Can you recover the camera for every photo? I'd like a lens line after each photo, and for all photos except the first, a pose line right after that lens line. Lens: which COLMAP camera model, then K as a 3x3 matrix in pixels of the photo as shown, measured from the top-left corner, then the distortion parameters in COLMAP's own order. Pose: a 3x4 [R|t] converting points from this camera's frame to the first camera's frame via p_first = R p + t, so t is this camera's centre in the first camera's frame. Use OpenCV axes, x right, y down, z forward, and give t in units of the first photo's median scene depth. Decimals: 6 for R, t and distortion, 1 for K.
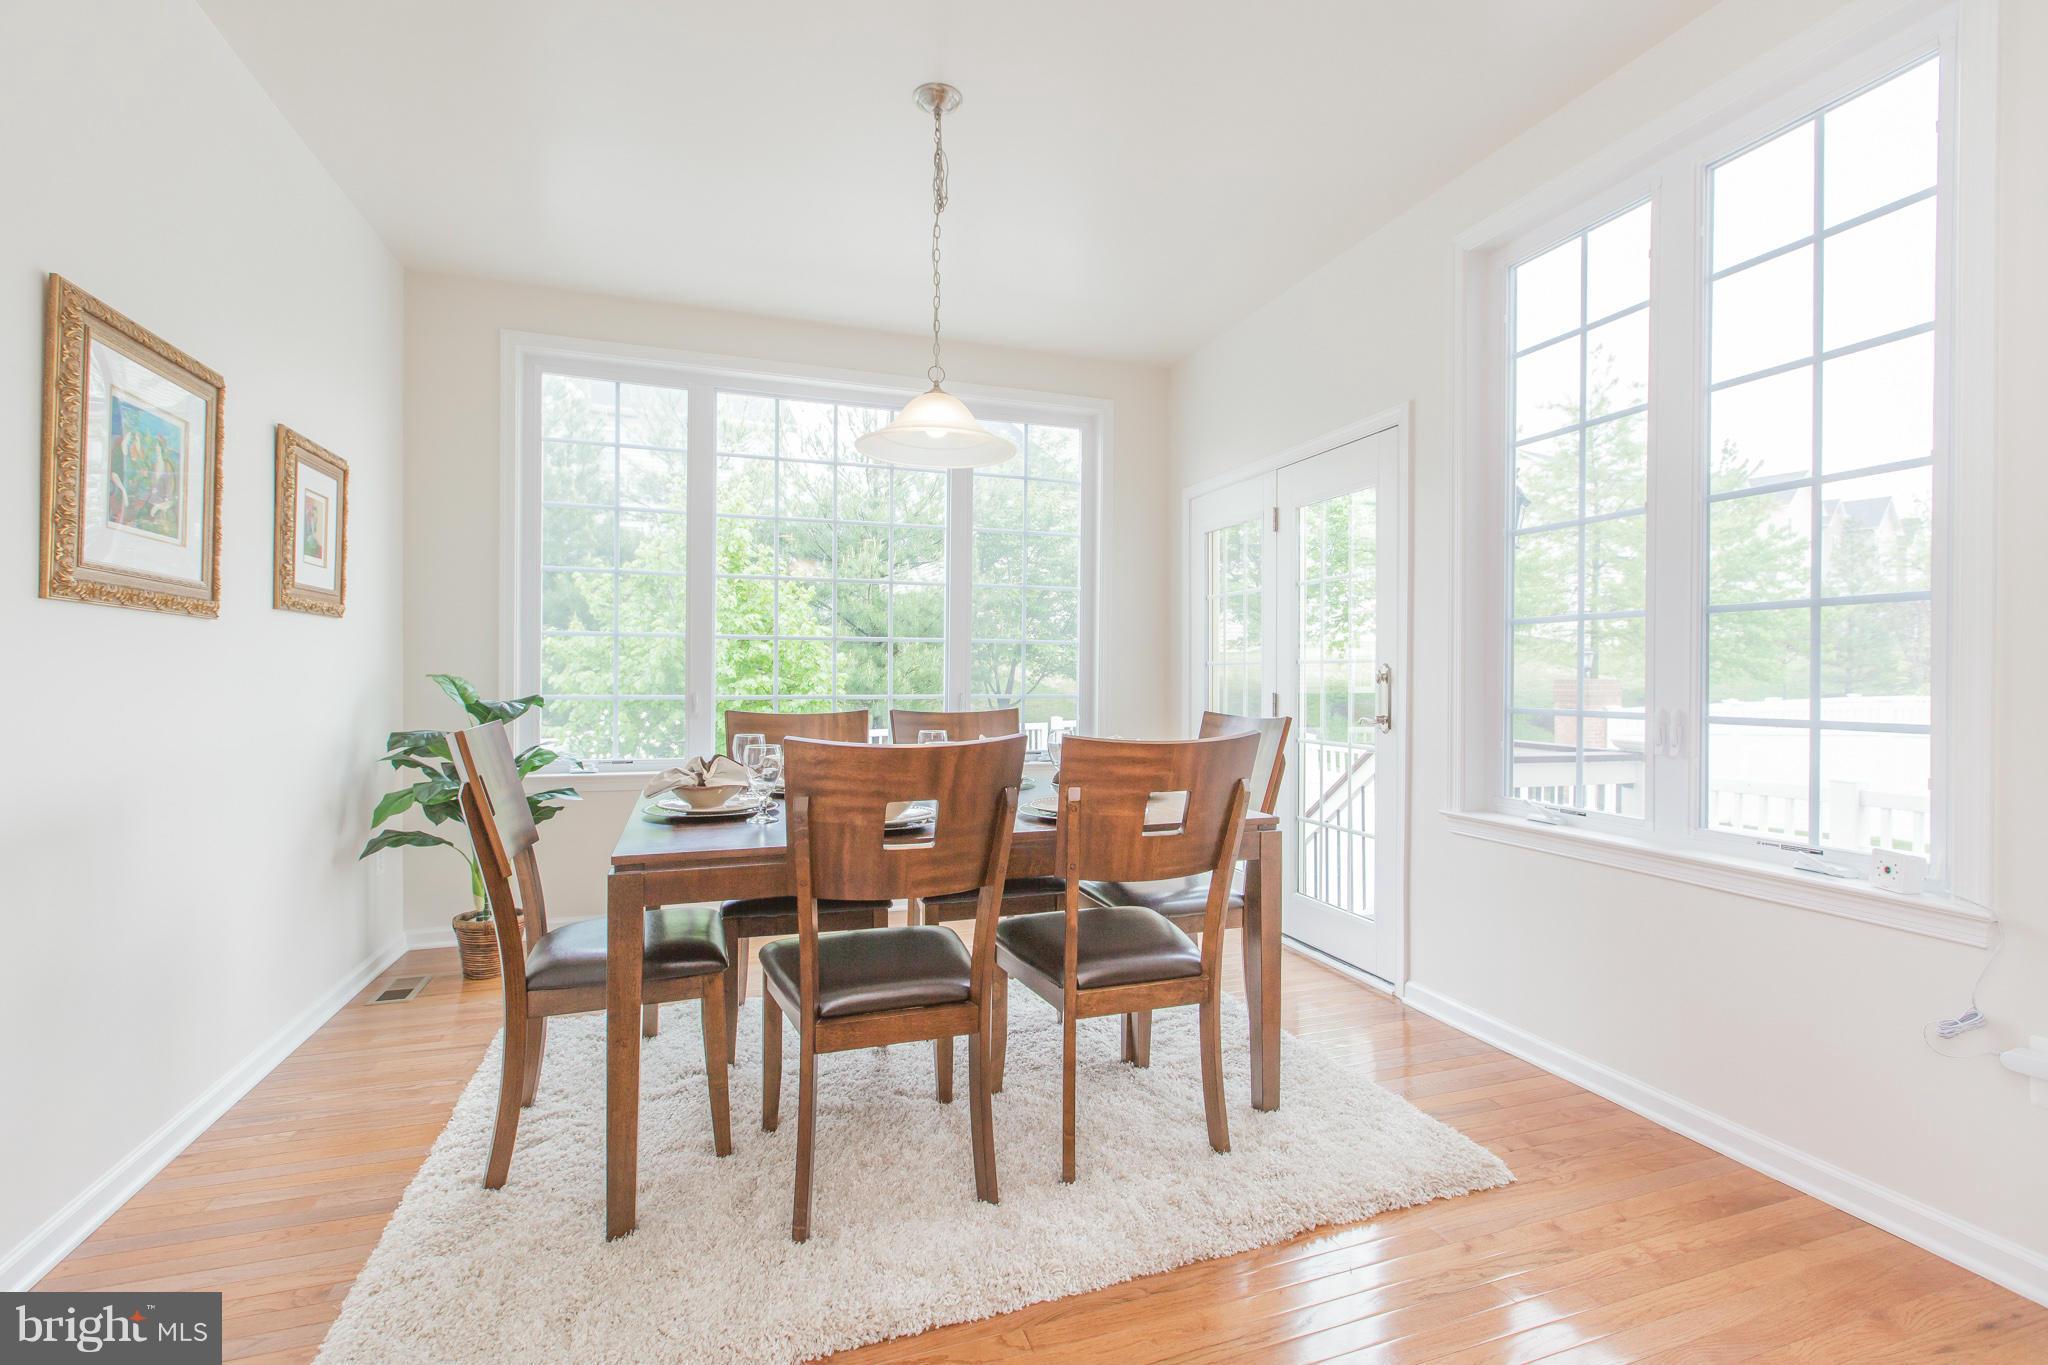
lens RADIAL K [[904.4, 0, 1026.3], [0, 904.4, 678.5], [0, 0, 1]] dist [0.001883, -0.000808]
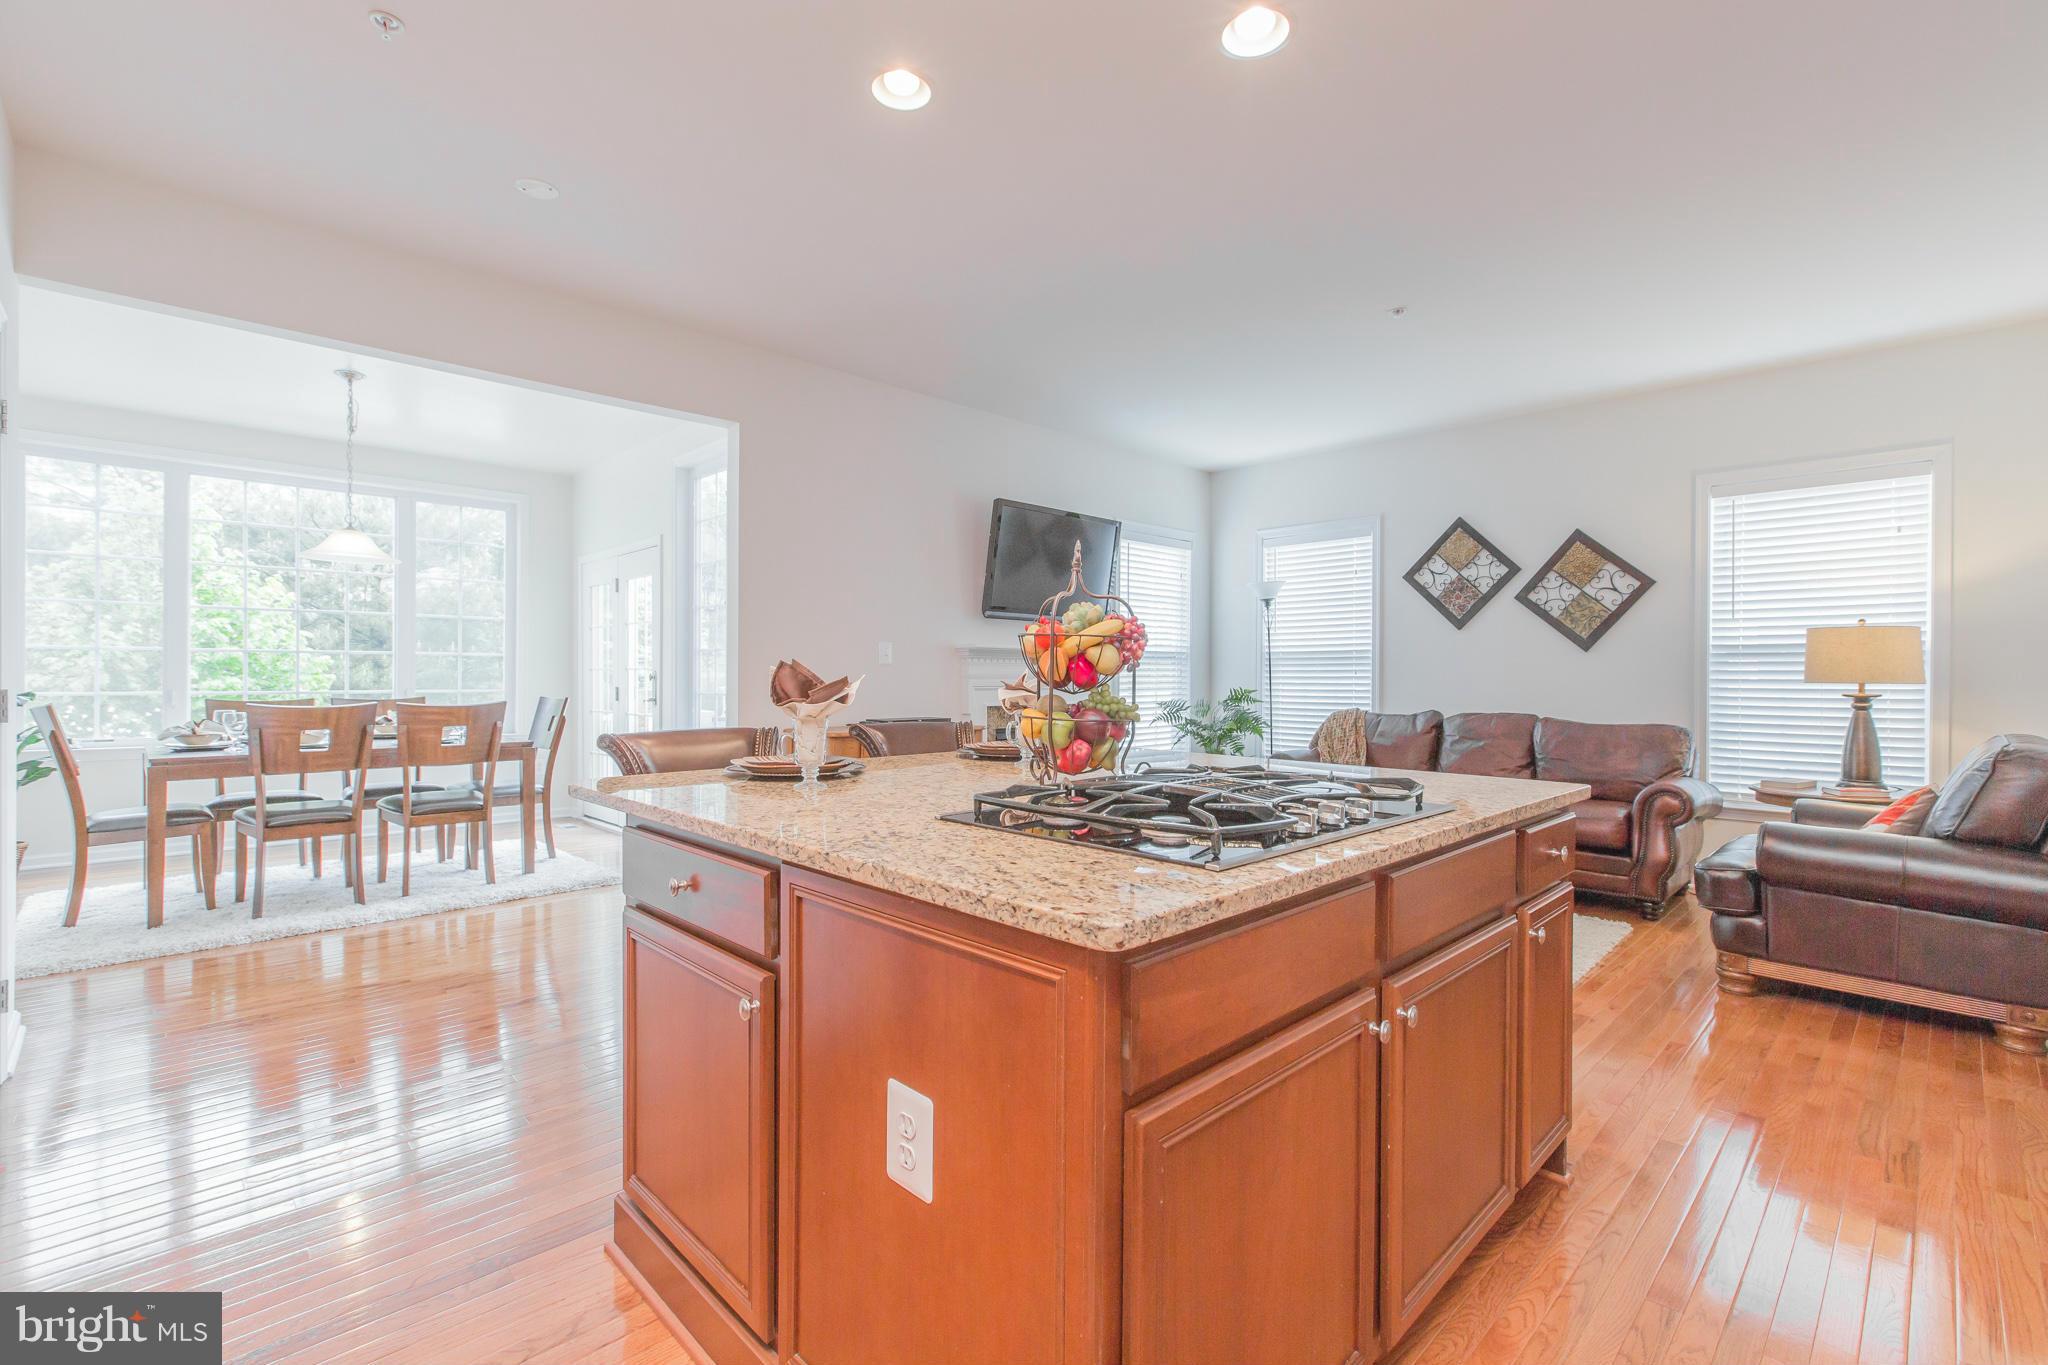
lens RADIAL K [[904.4, 0, 1026.3], [0, 904.4, 678.5], [0, 0, 1]] dist [0.001883, -0.000808]
pose [[0.905667, -0.002421, 0.423983, 0.385070], [0.002451, 0.999997, 0.000473, 0.001185], [-0.423983, 0.000611, 0.905670, -1.342561]]
